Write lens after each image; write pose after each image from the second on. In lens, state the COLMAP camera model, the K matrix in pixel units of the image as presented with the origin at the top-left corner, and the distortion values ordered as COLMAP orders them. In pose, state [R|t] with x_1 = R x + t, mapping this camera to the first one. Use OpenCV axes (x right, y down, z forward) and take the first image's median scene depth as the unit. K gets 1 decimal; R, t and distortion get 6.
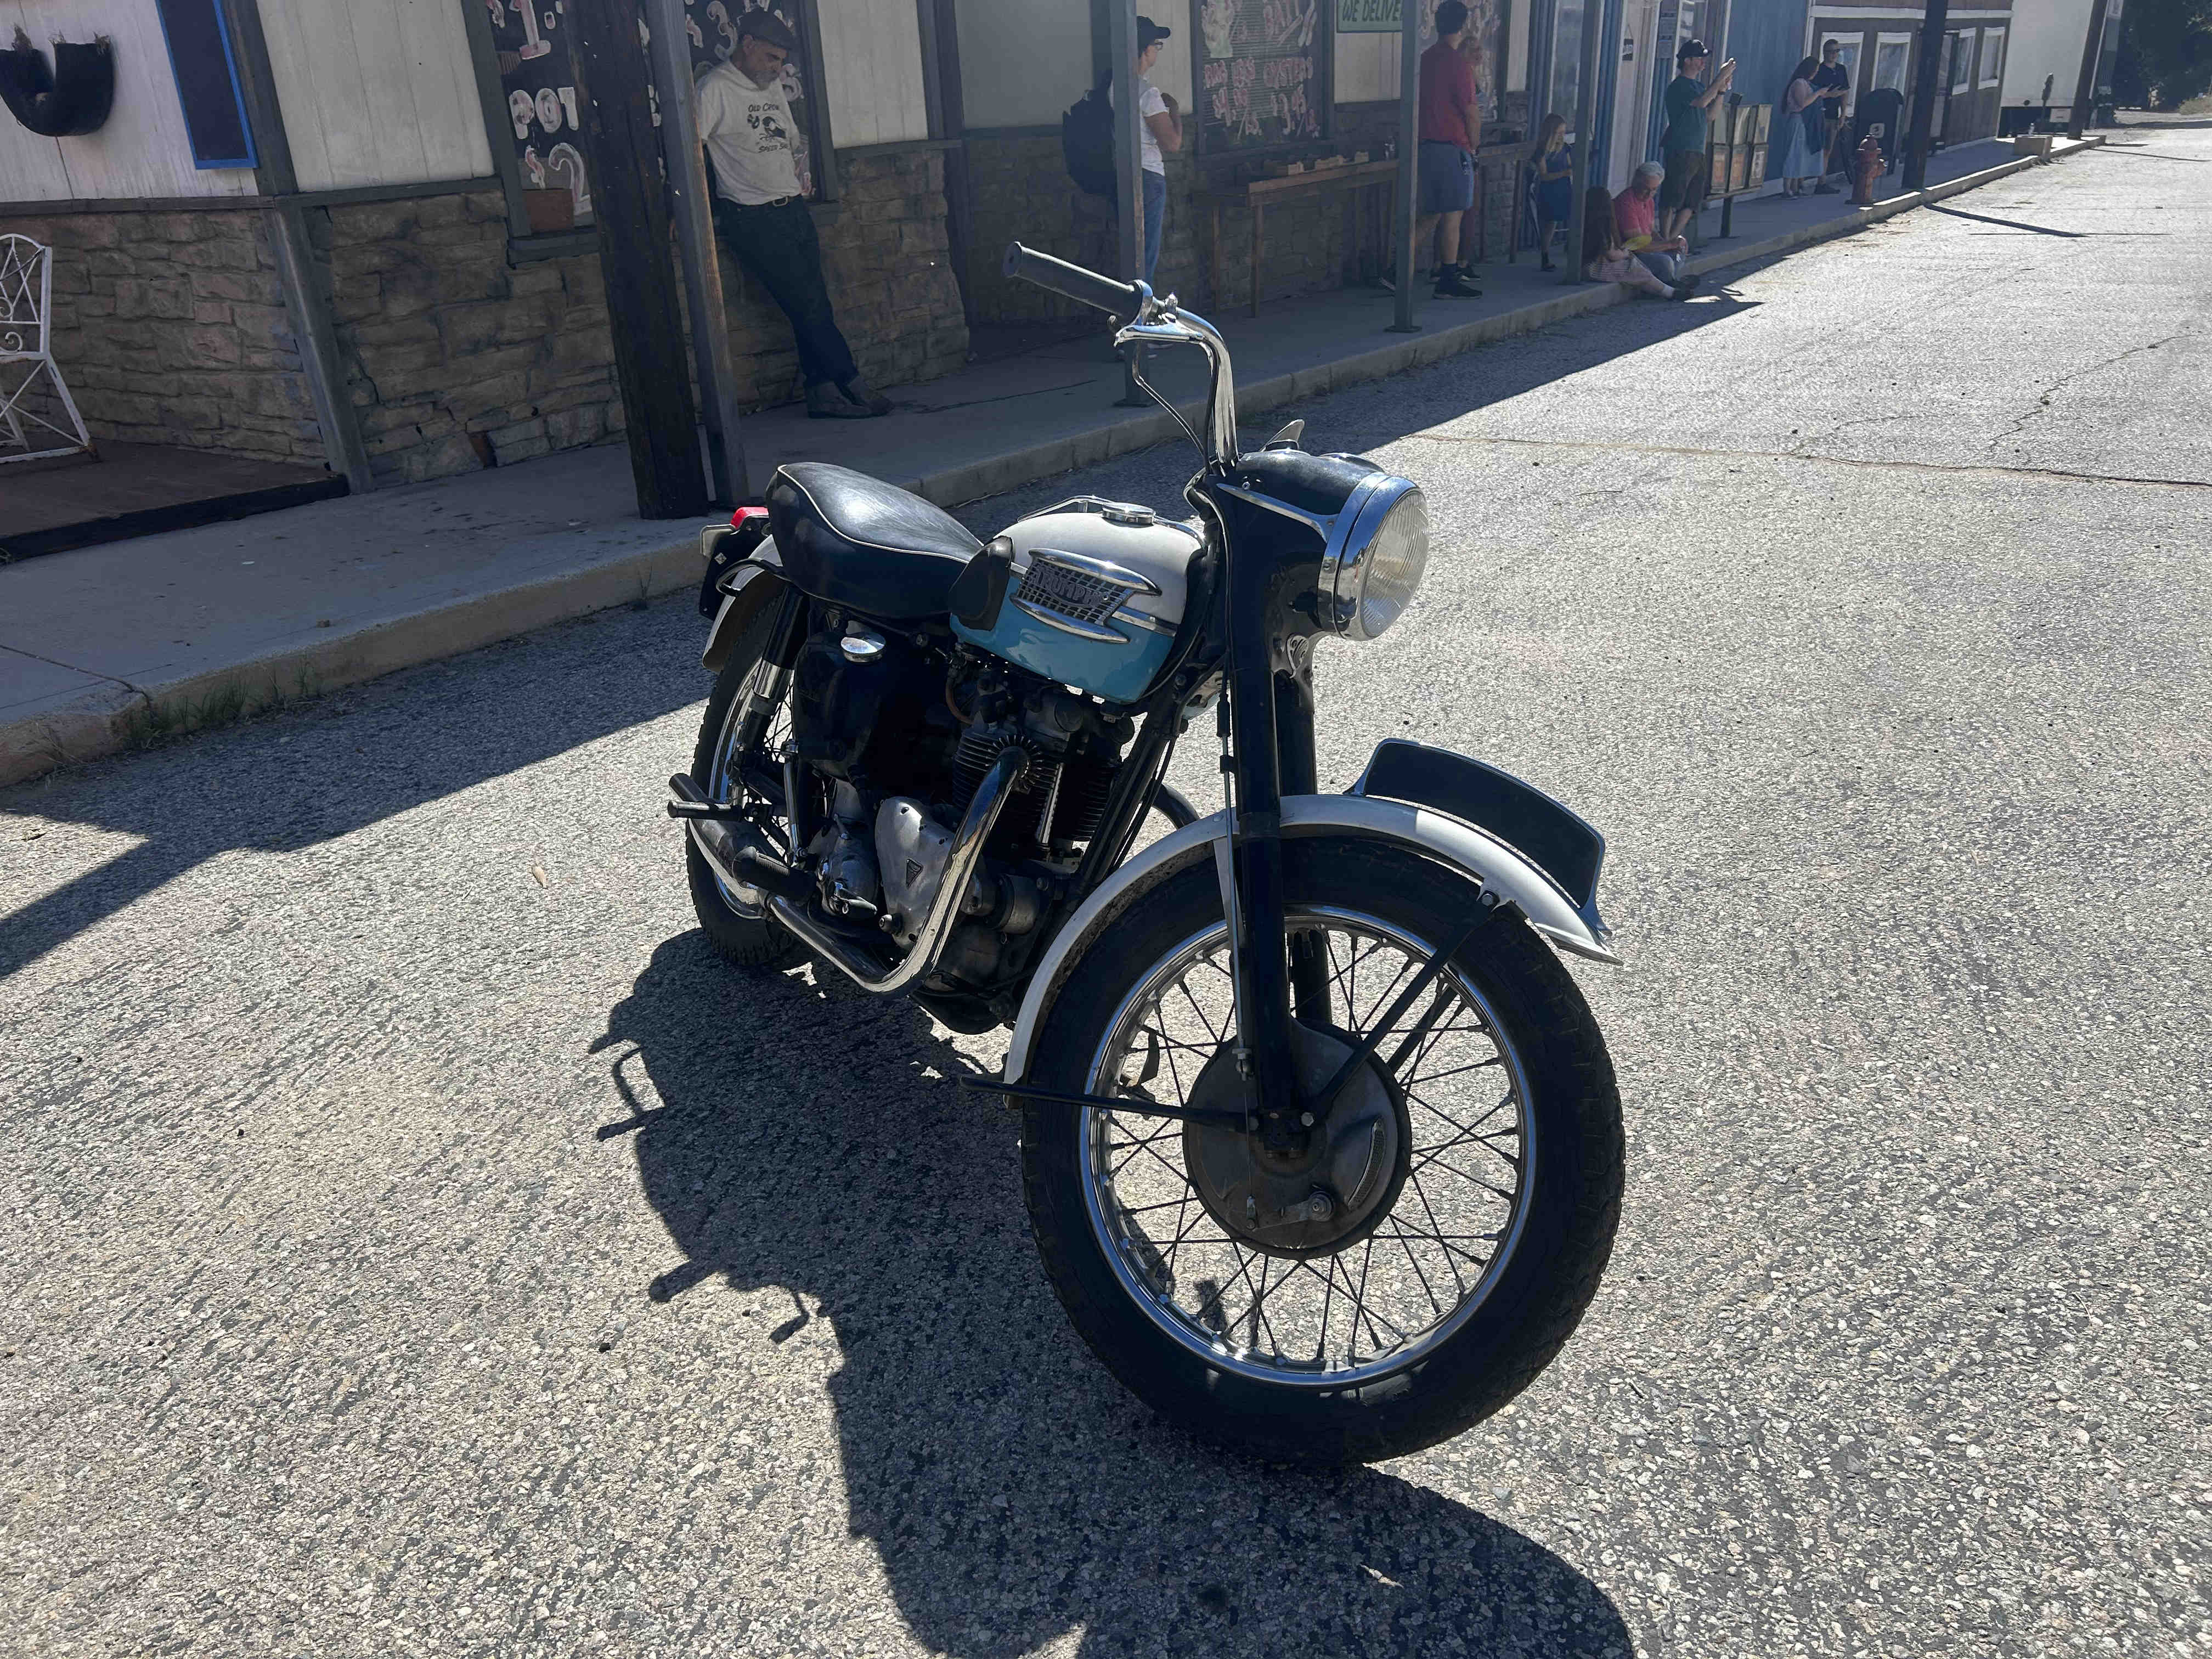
lens RADIAL K [[1691.2, 0, 1102.2], [0, 1691.2, 832.0], [0, 0, 1]] dist [0.036946, -0.035254]
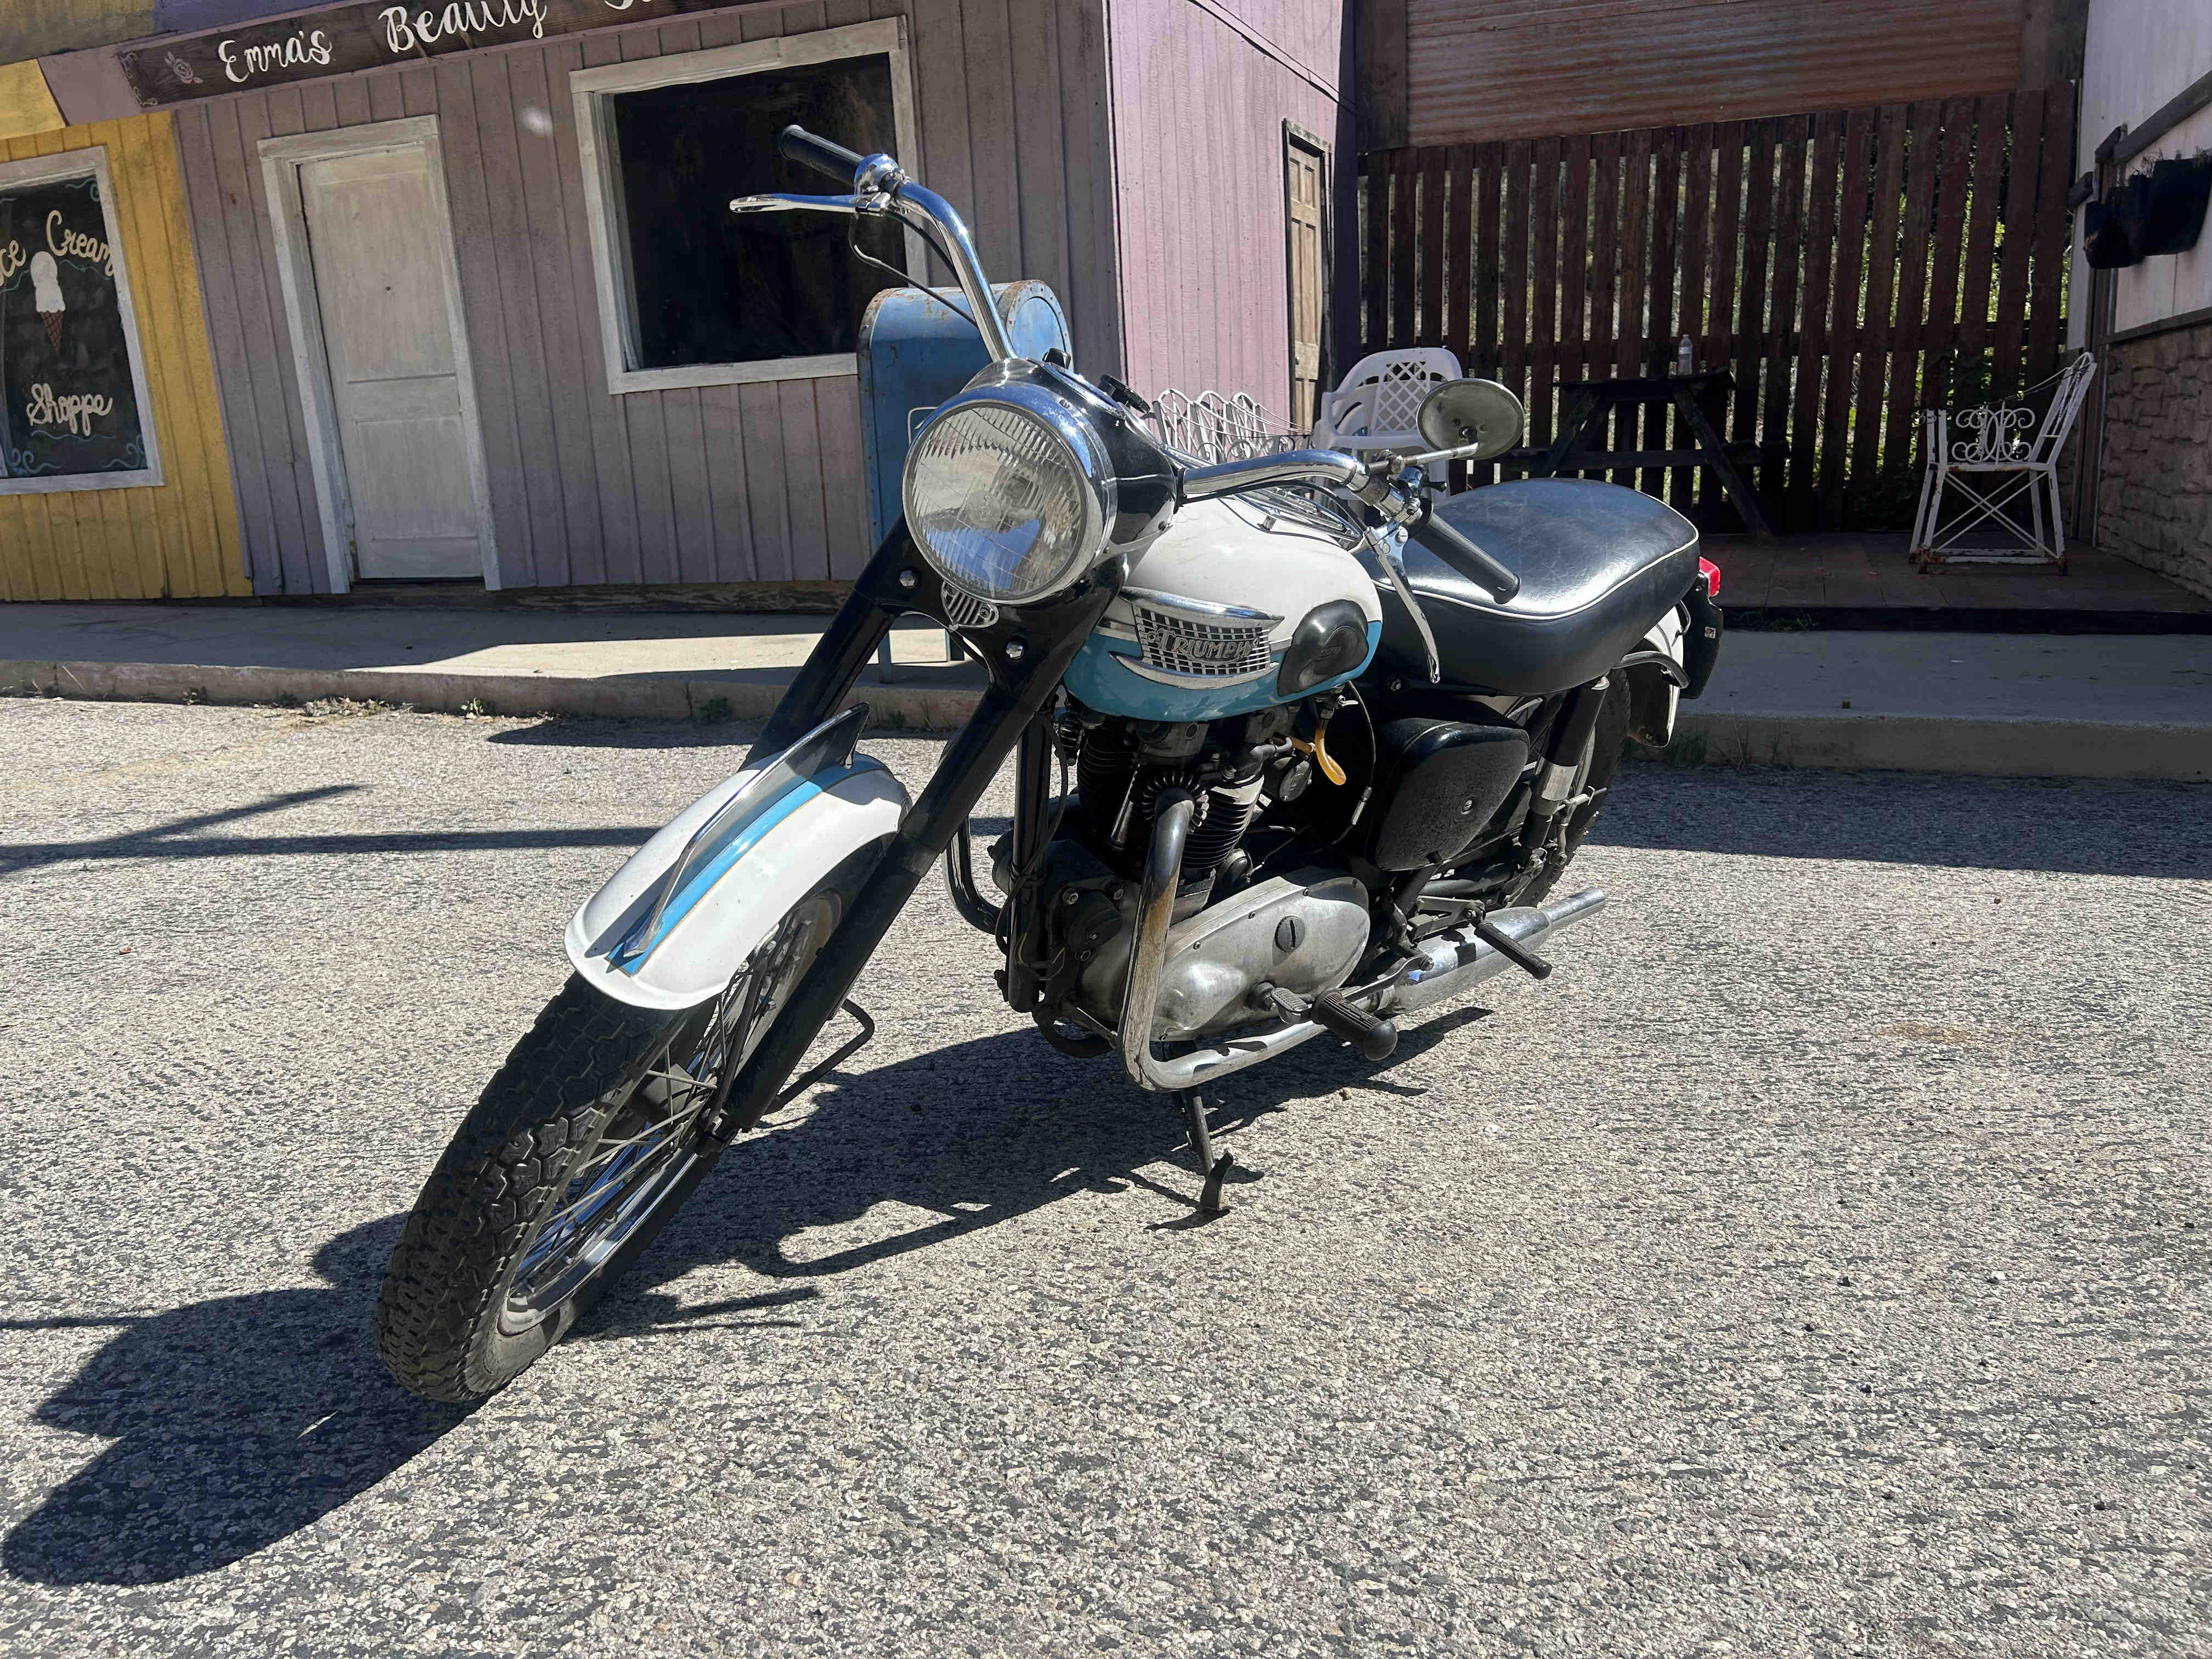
lens RADIAL K [[1691.2, 0, 1102.2], [0, 1691.2, 832.0], [0, 0, 1]] dist [0.036946, -0.035254]
pose [[0.213071, 0.250752, -0.944311, 0.845552], [-0.349973, 0.921961, 0.165850, -0.150426], [0.912206, 0.295146, 0.284200, 0.795637]]
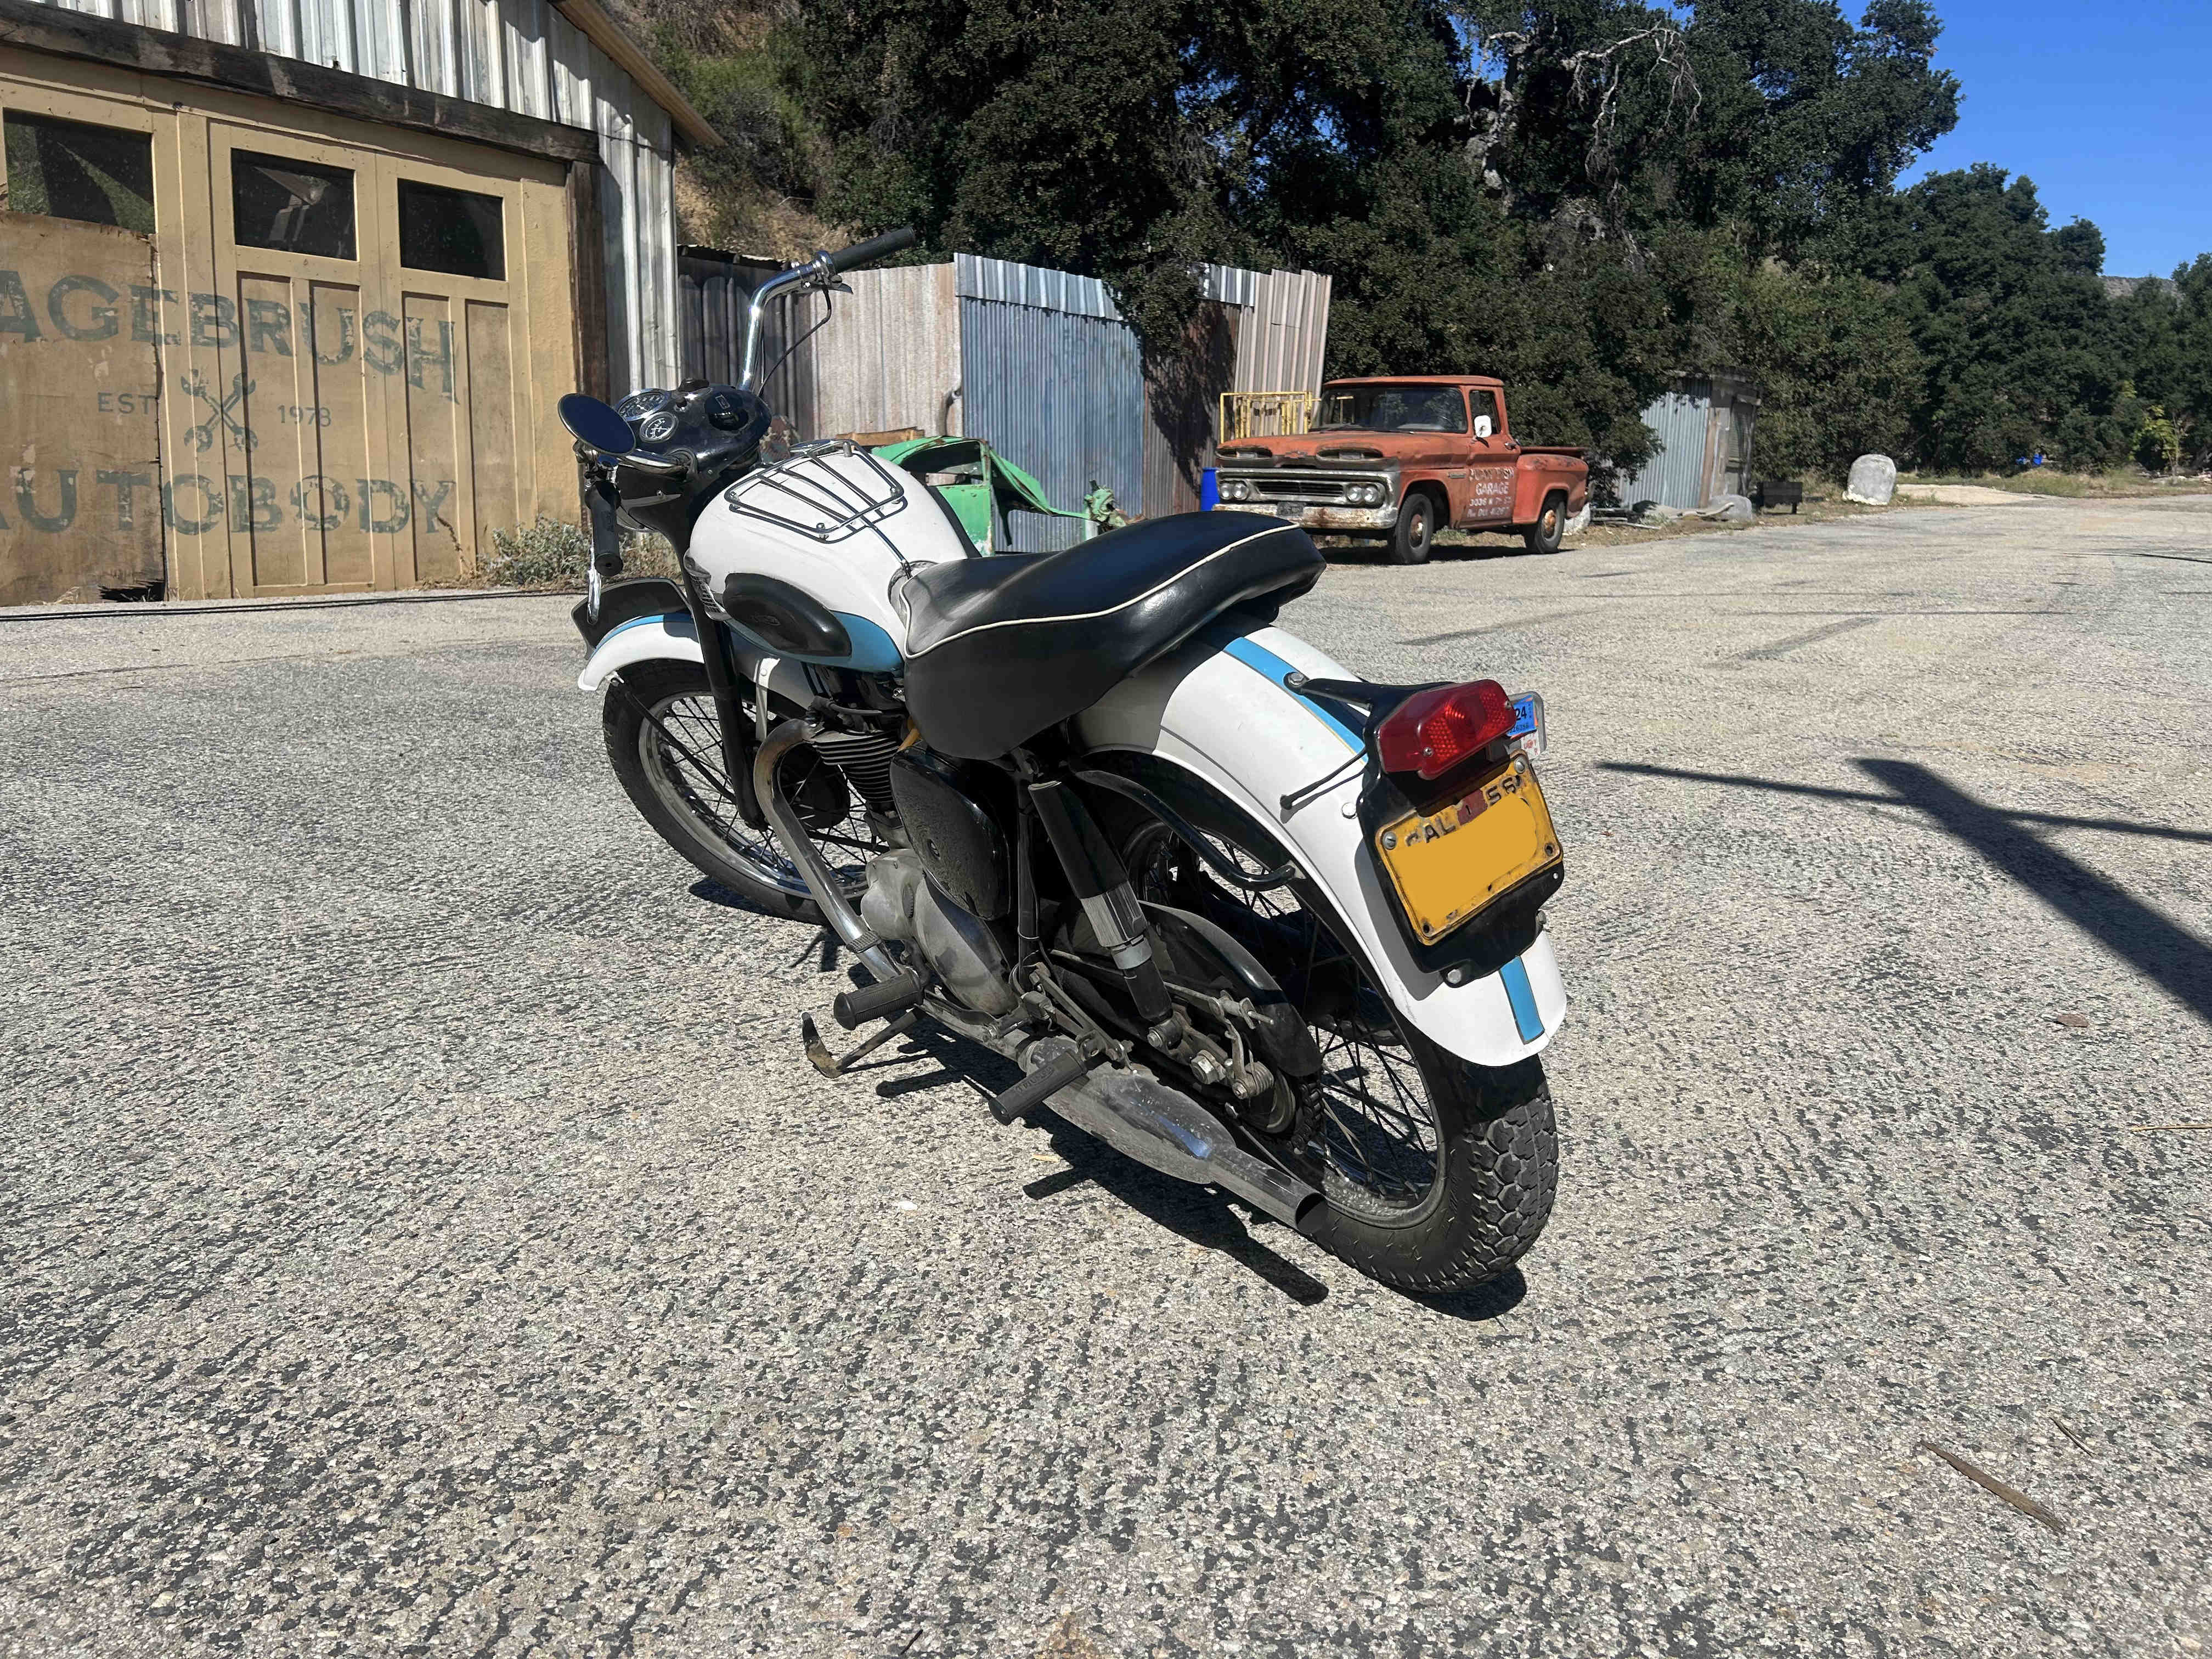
lens RADIAL K [[1673.5, 0, 1085.2], [0, 1673.5, 828.3], [0, 0, 1]] dist [0.013327, 0.003199]
pose [[-0.999460, 0.031148, 0.010424, -0.166159], [0.031538, 0.821381, 0.569508, -0.596892], [0.009177, 0.569529, -0.821920, 2.022885]]
